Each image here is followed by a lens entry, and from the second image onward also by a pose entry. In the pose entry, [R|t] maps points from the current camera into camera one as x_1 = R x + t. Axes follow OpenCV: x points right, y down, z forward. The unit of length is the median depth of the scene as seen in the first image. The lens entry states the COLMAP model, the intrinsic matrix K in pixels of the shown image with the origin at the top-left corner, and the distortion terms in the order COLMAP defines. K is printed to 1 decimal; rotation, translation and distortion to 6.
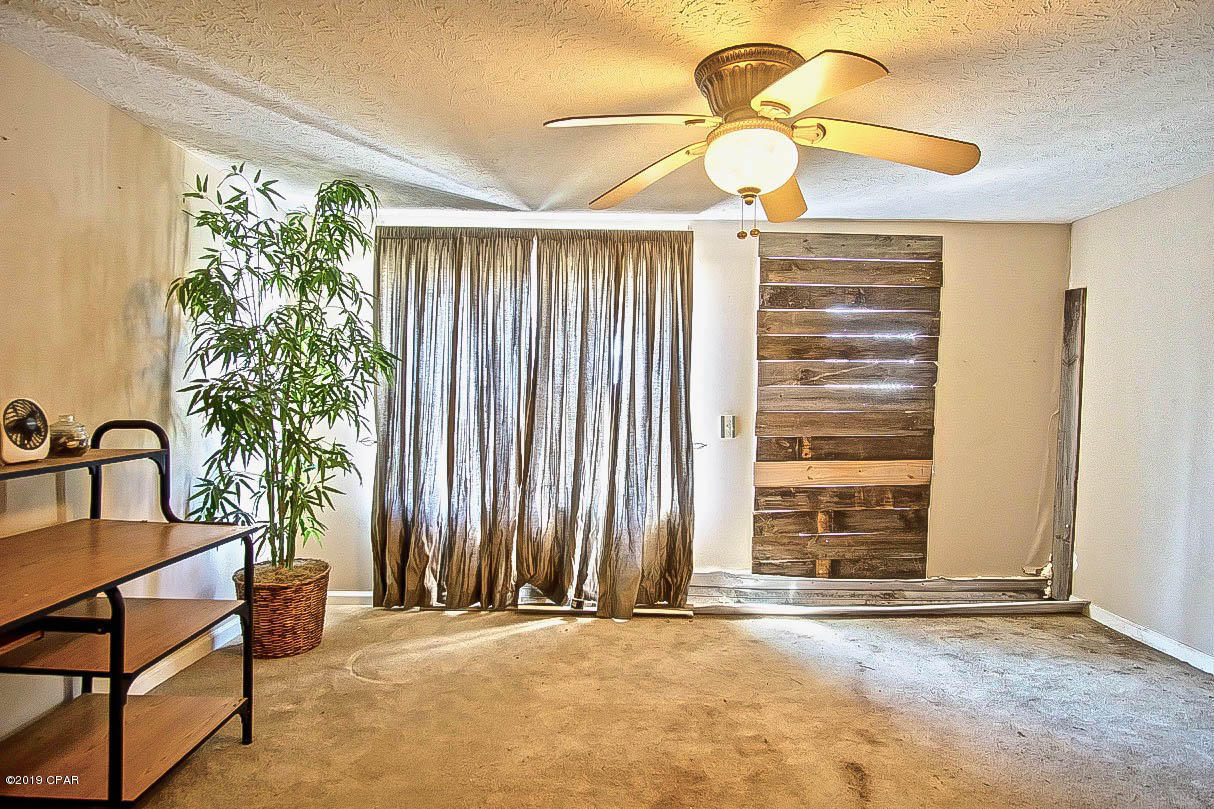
lens RADIAL K [[657.1, 0, 607.5], [0, 657.1, 397.4], [0, 0, 1]] dist [-0.036216, 0.010604]
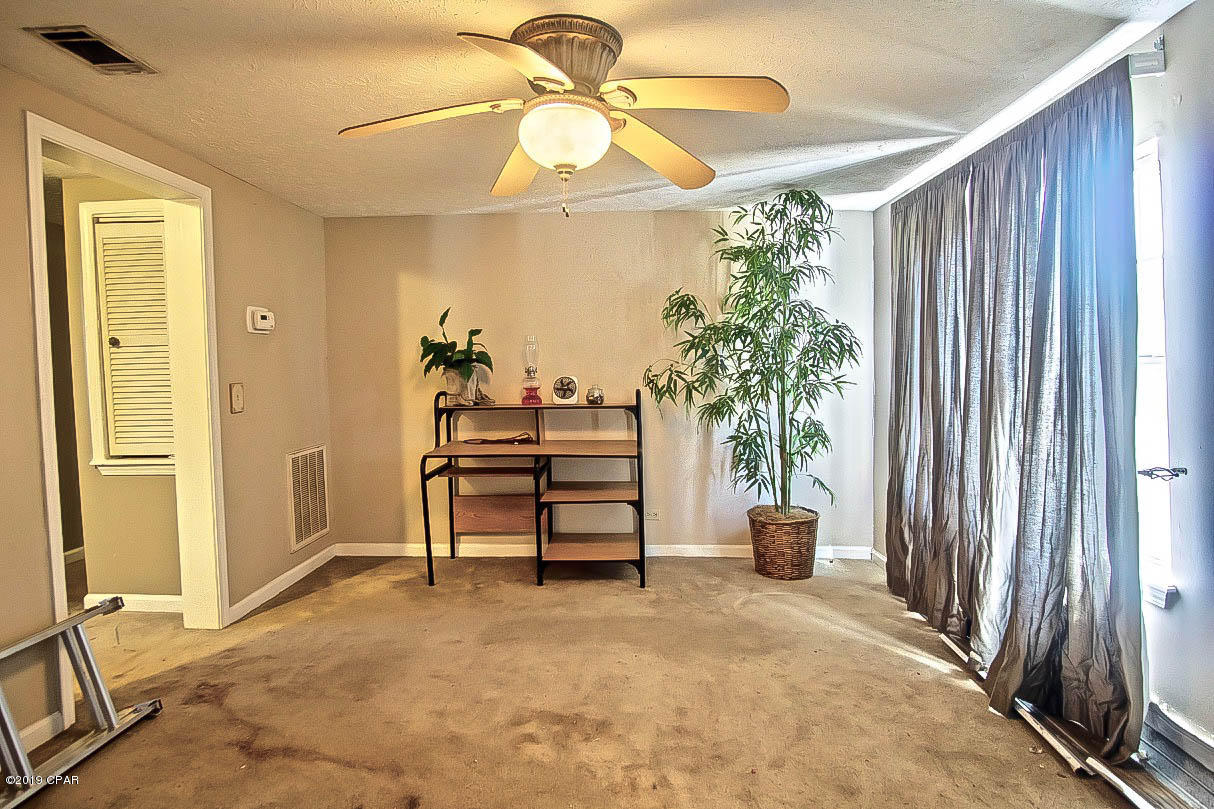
lens RADIAL K [[657.1, 0, 607.5], [0, 657.1, 397.4], [0, 0, 1]] dist [-0.036216, 0.010604]
pose [[-0.070756, 0.031323, -0.997002, 0.733279], [0.000326, 0.999508, 0.031379, -0.000473], [0.997494, 0.001895, -0.070732, 0.682988]]
